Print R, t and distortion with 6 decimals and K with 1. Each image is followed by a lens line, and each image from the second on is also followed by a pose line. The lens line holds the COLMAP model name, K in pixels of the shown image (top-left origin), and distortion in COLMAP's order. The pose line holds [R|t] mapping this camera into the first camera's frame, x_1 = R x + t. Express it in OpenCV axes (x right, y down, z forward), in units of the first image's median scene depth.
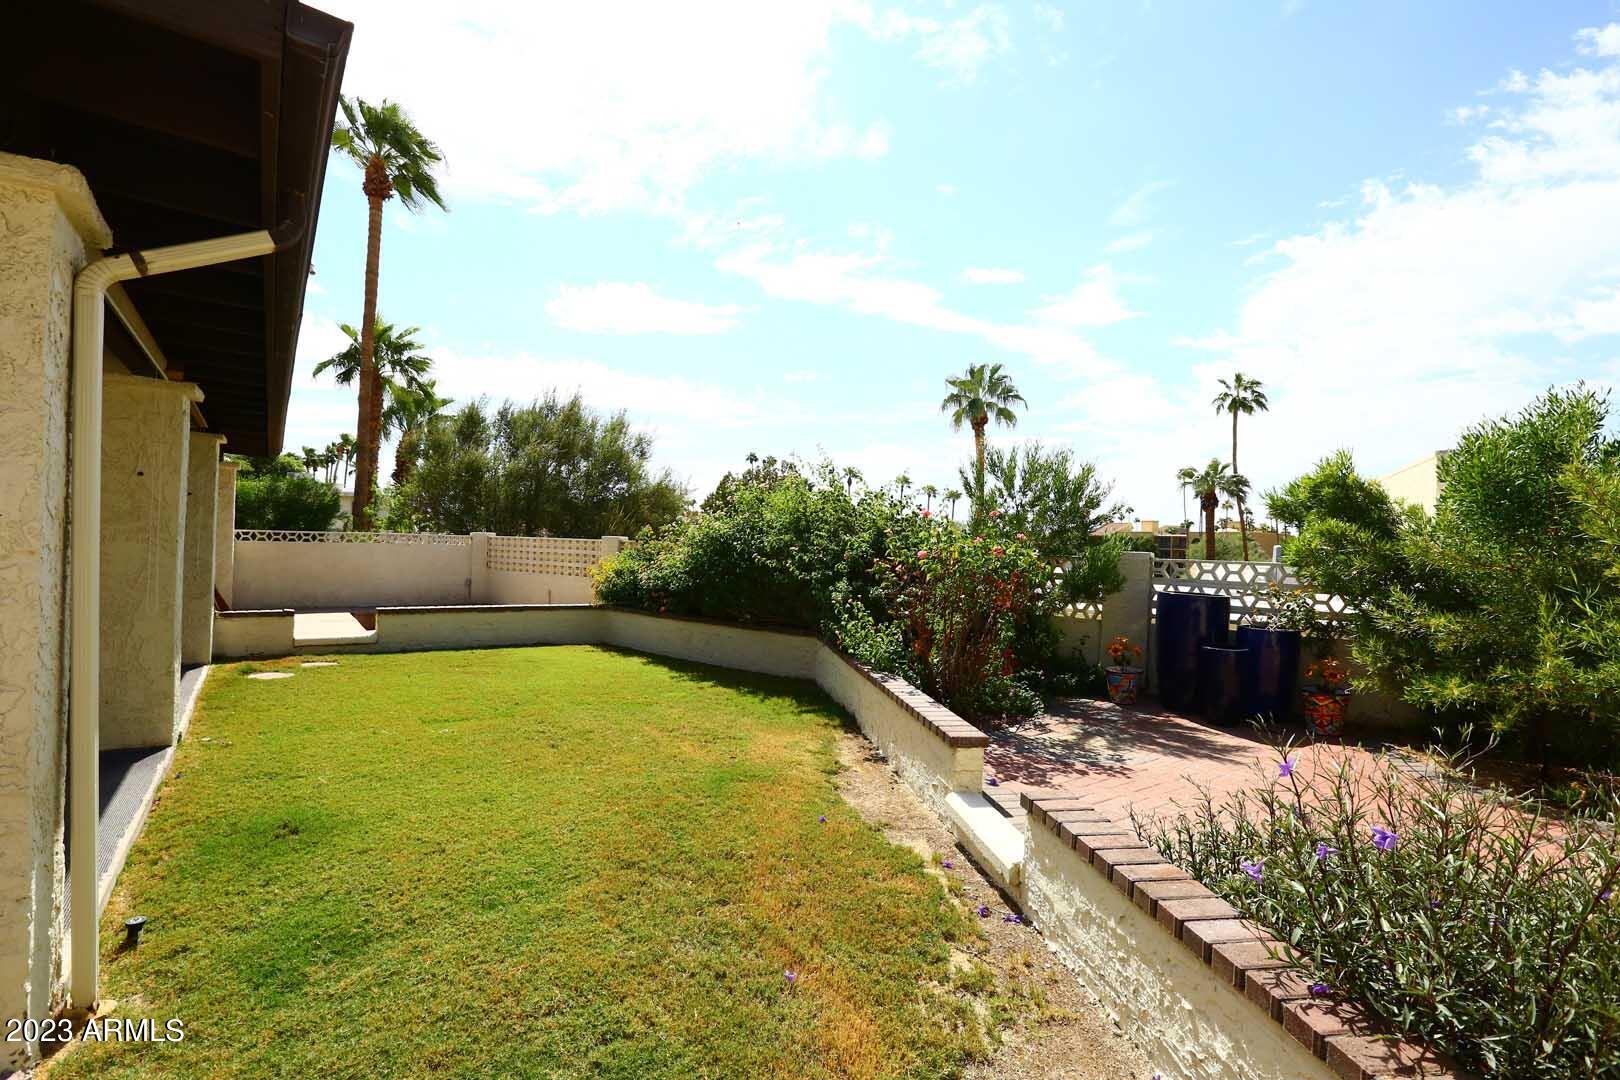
lens RADIAL K [[762.2, 0, 810.7], [0, 762.2, 534.5], [0, 0, 1]] dist [-0.030959, 0.018042]
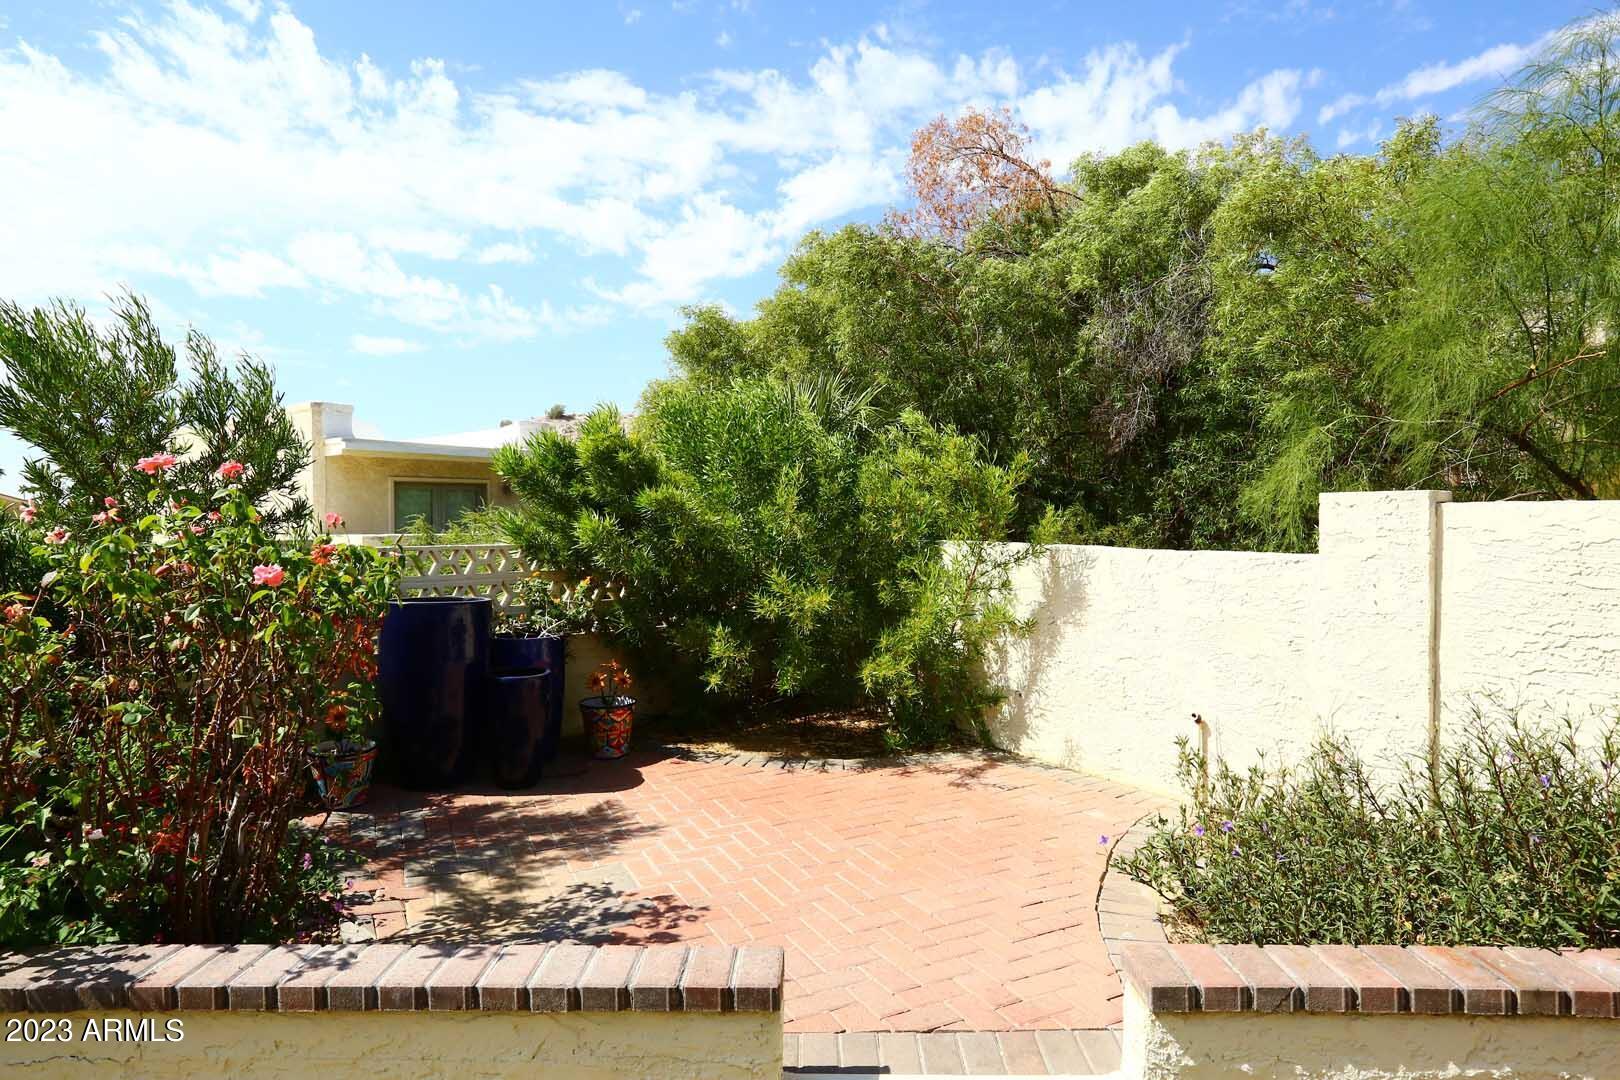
lens RADIAL K [[911.5, 0, 798.3], [0, 911.5, 531.6], [0, 0, 1]] dist [0.000079, 0.003334]
pose [[0.151738, -0.041192, 0.987562, -0.204251], [0.004812, 0.999150, 0.040936, -0.007137], [-0.988409, -0.001459, 0.151807, 0.600348]]
